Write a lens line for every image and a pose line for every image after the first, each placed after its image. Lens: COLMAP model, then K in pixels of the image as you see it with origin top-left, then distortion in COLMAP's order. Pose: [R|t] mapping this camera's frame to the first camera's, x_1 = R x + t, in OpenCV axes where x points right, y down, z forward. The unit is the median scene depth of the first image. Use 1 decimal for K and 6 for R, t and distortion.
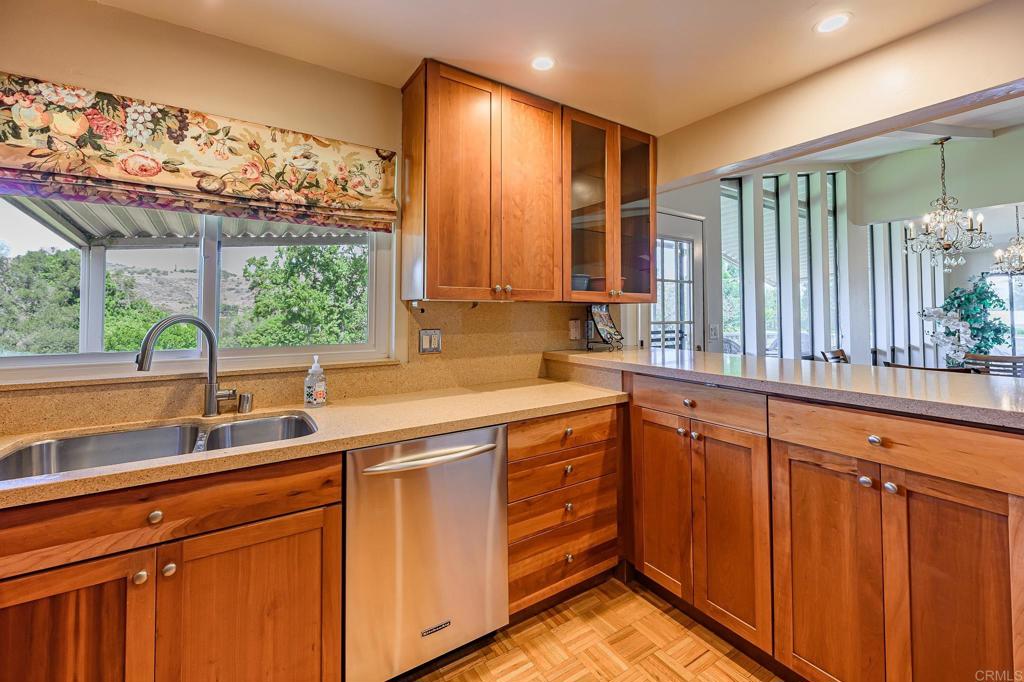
lens RADIAL K [[418.7, 0, 517.9], [0, 418.7, 297.5], [0, 0, 1]] dist [-0.004679, 0.000140]
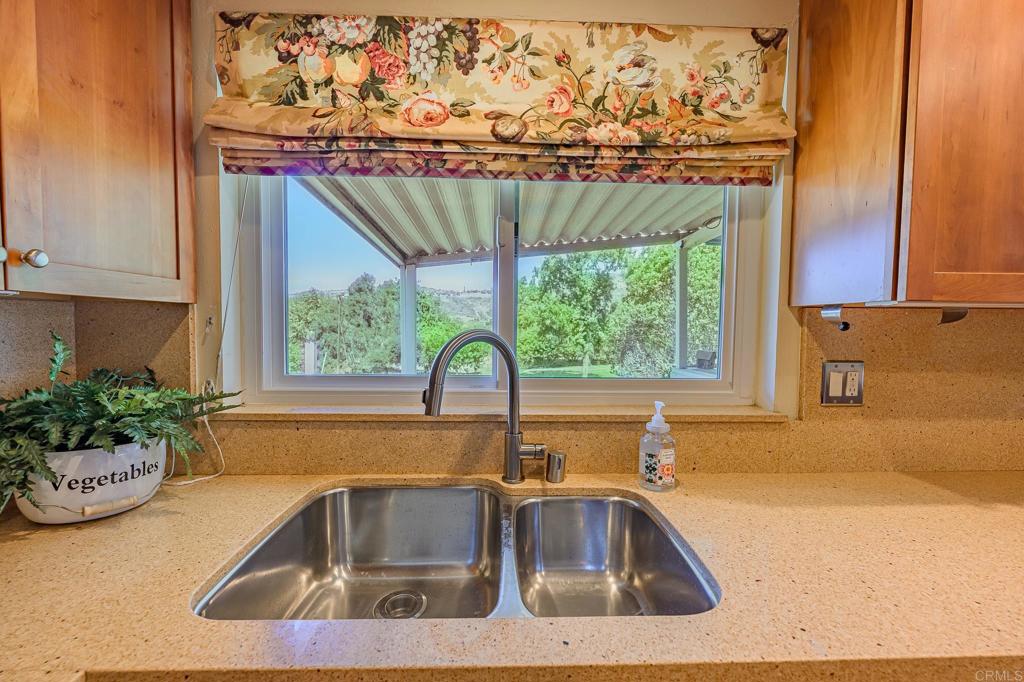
lens RADIAL K [[418.7, 0, 522.1], [0, 418.7, 338.8], [0, 0, 1]] dist [-0.004679, 0.000140]
pose [[0.852045, 0.027153, -0.522764, -0.355864], [0.007608, 0.997906, 0.064233, 0.013233], [0.523413, -0.058707, 0.850054, 0.424382]]
